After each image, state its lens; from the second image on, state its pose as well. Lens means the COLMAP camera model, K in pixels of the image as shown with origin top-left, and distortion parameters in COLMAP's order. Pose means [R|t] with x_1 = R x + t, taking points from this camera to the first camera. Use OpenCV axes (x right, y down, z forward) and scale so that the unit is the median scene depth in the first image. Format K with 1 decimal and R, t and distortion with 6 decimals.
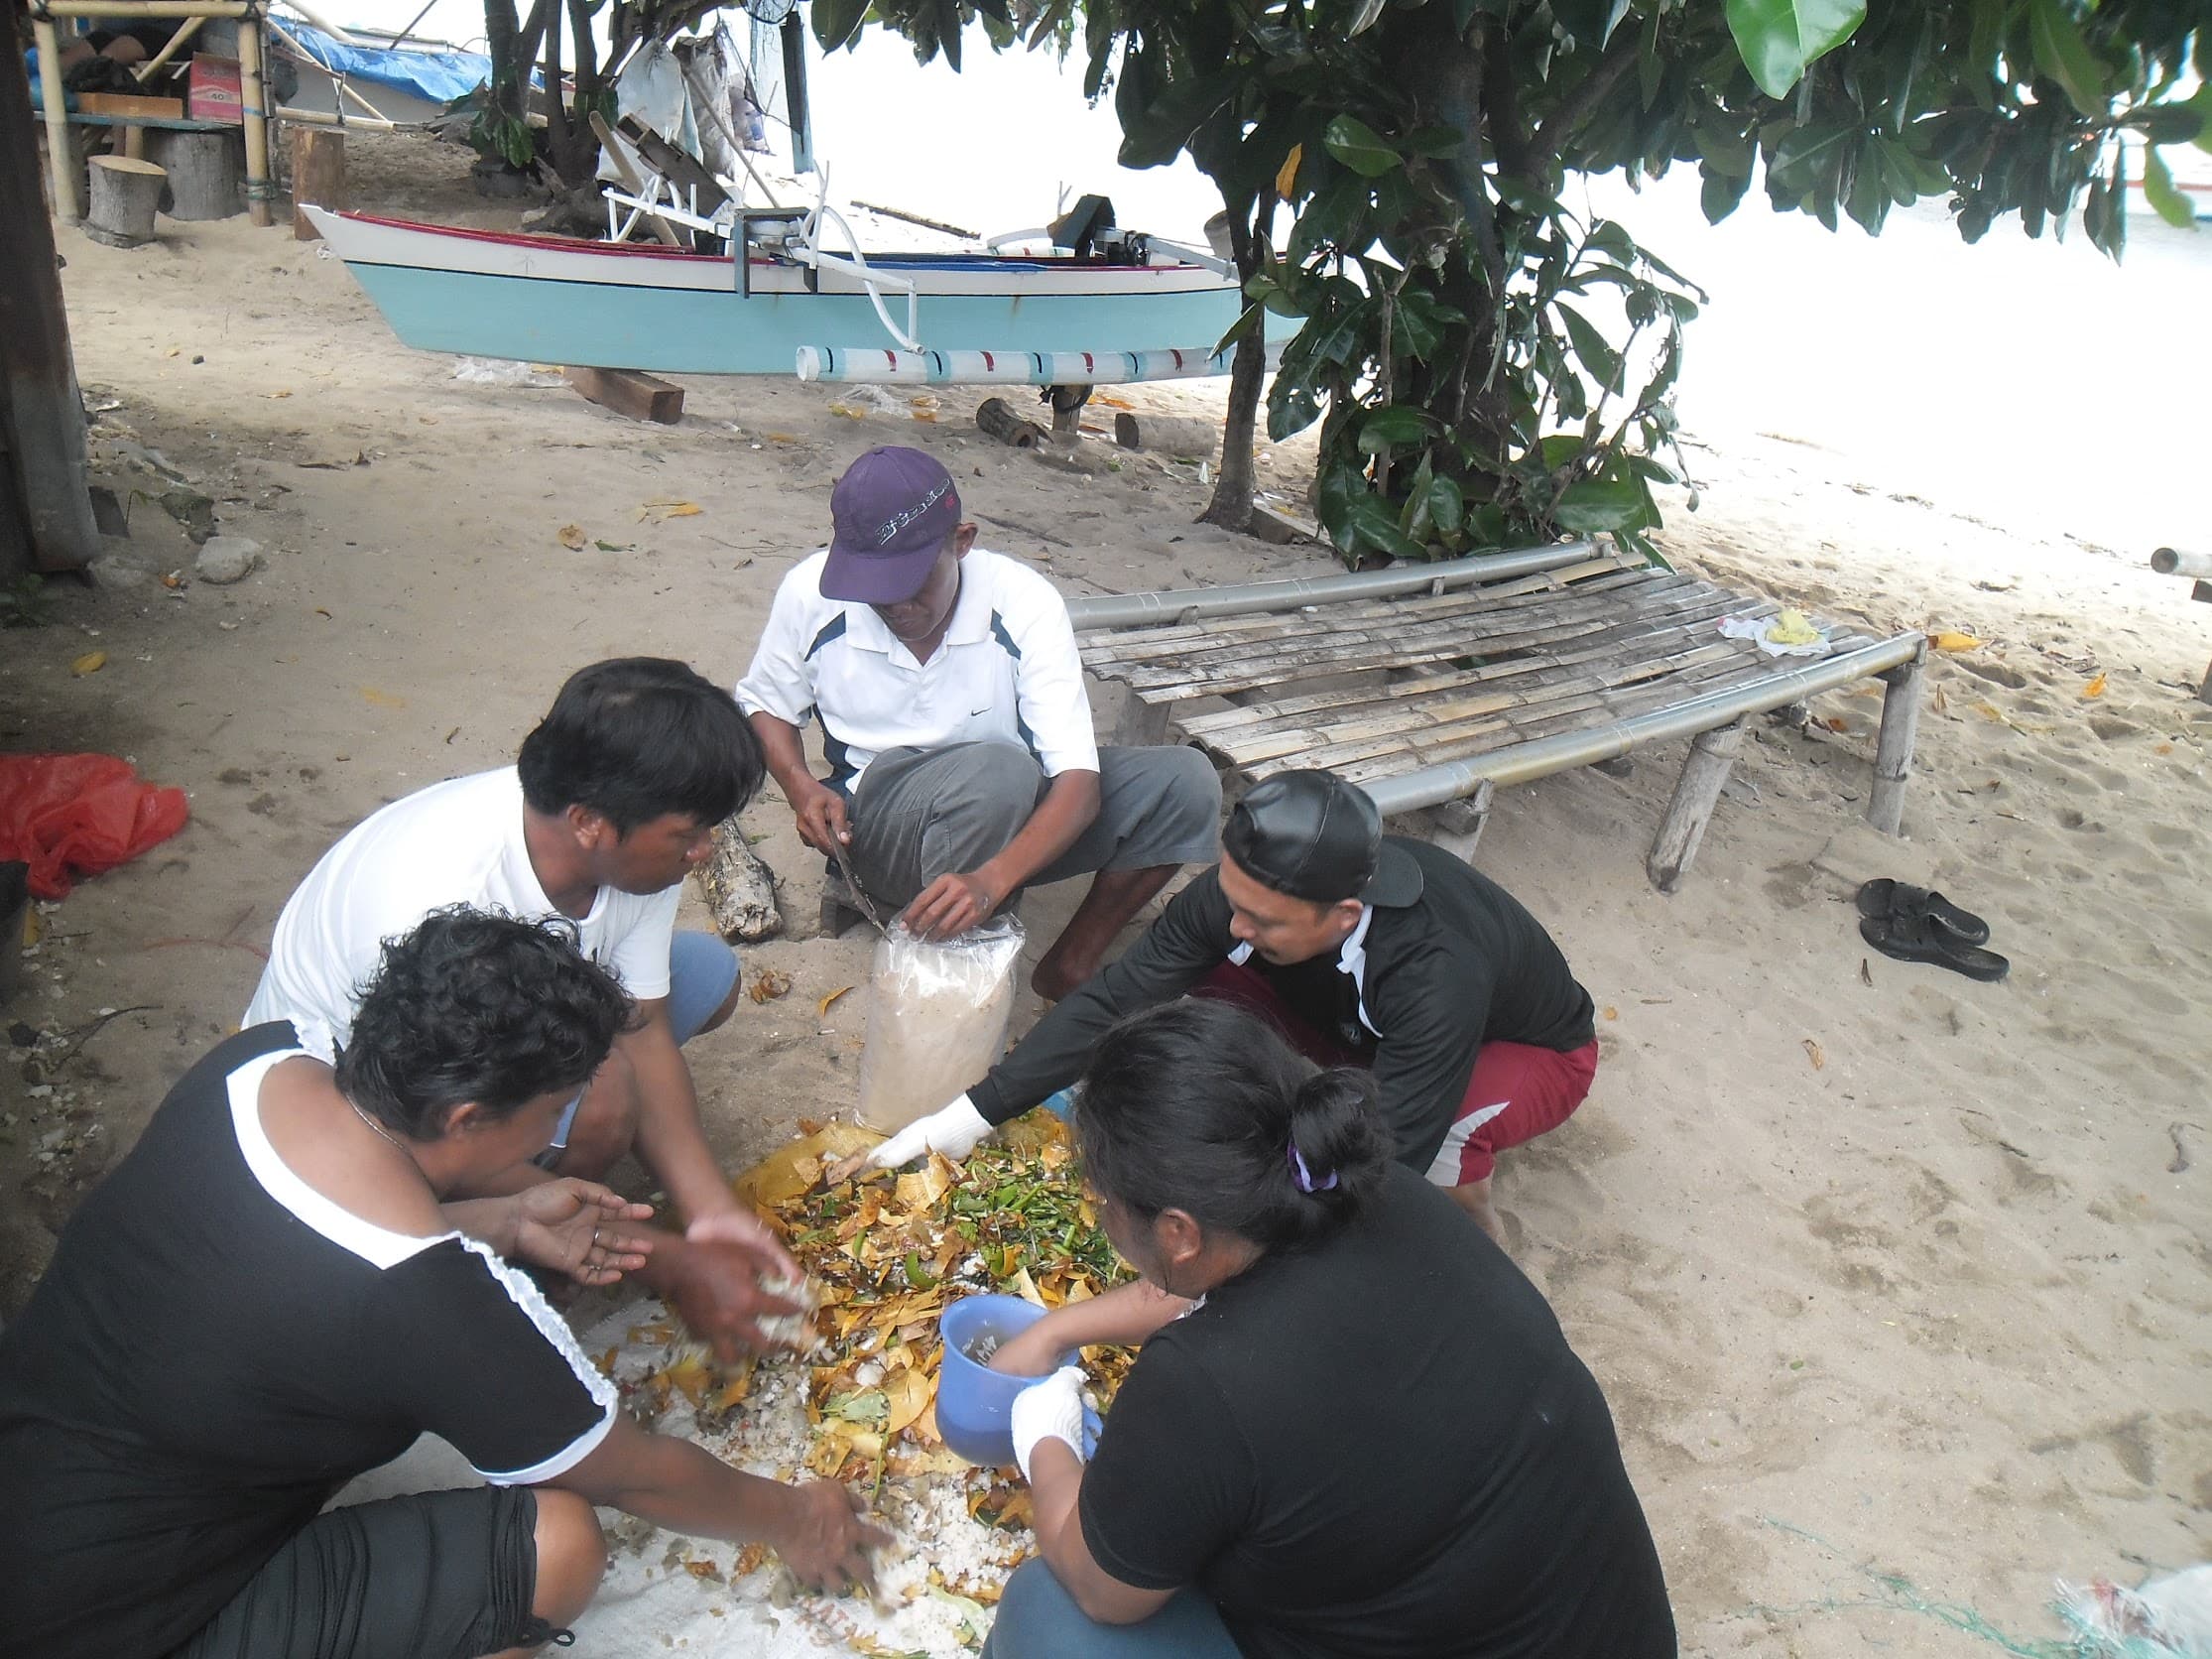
lens RADIAL K [[1817.1, 0, 1104.8], [0, 1817.1, 838.5], [0, 0, 1]] dist [-0.023052, 0.003588]
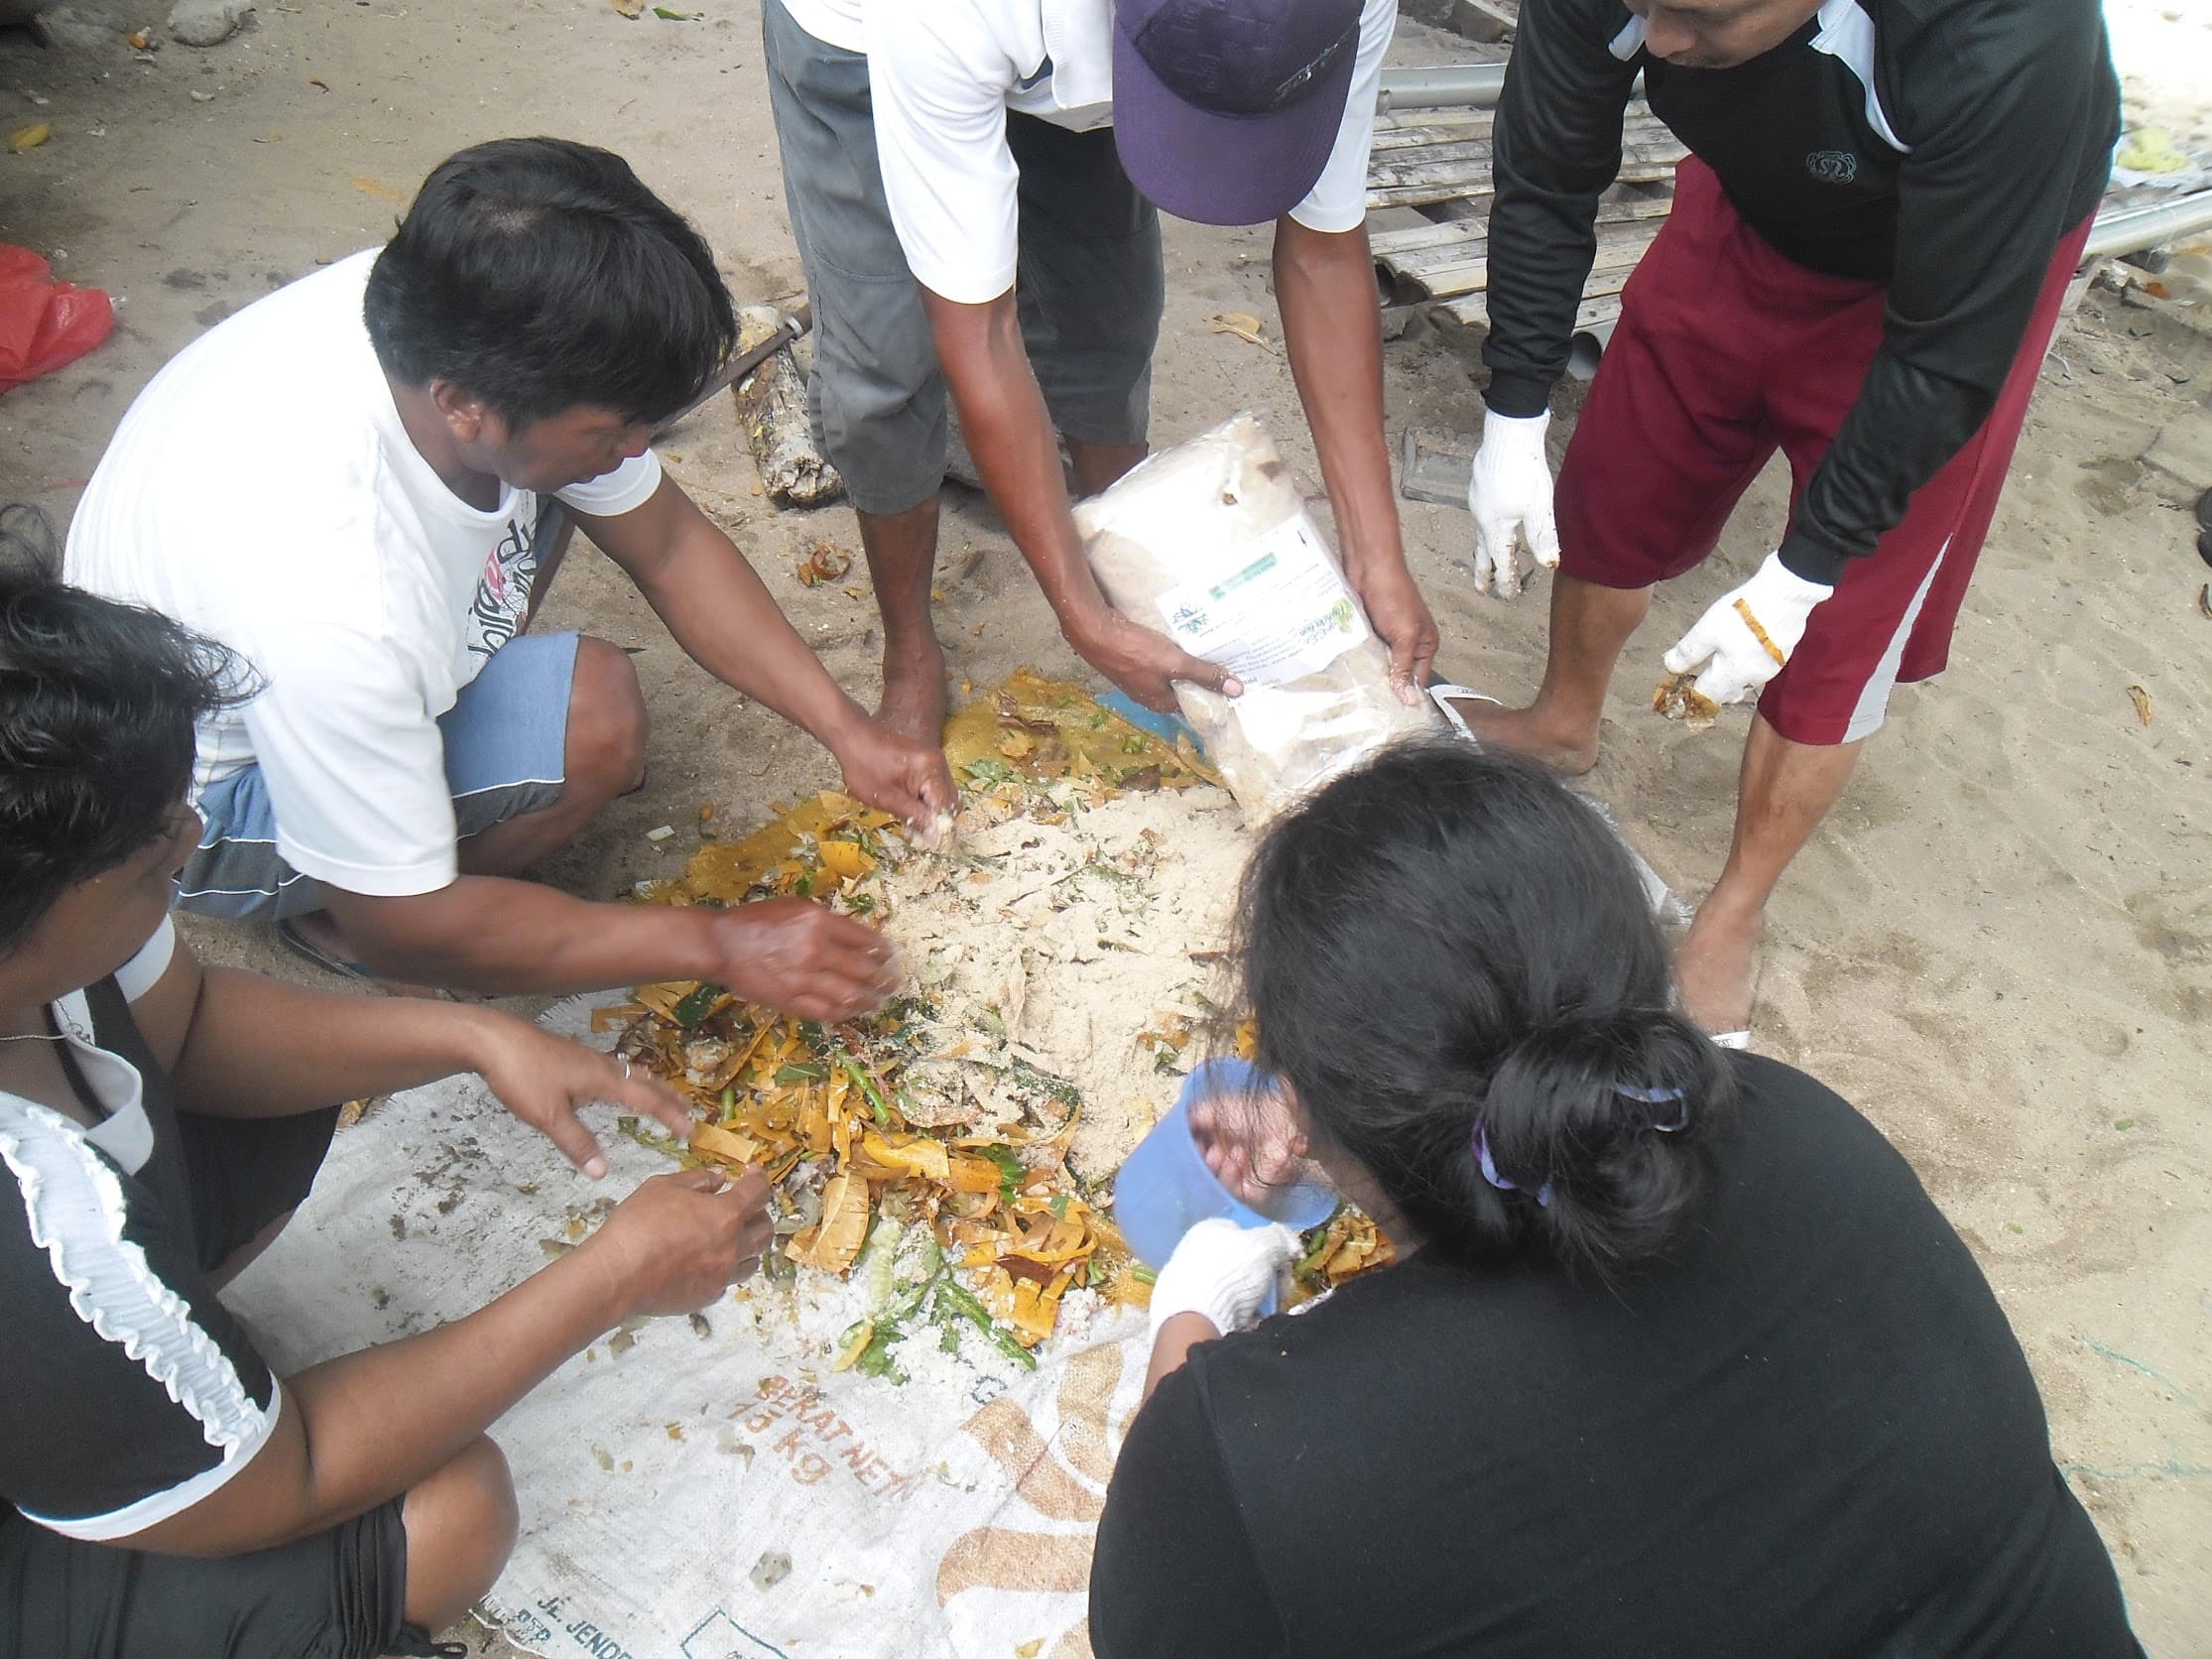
lens RADIAL K [[1817.1, 0, 1096.8], [0, 1817.1, 824.6], [0, 0, 1]] dist [-0.023052, 0.003588]
pose [[0.995767, 0.051419, -0.076191, 0.001655], [-0.032952, 0.973494, 0.226325, 0.007643], [0.085809, -0.222857, 0.971067, 0.197143]]
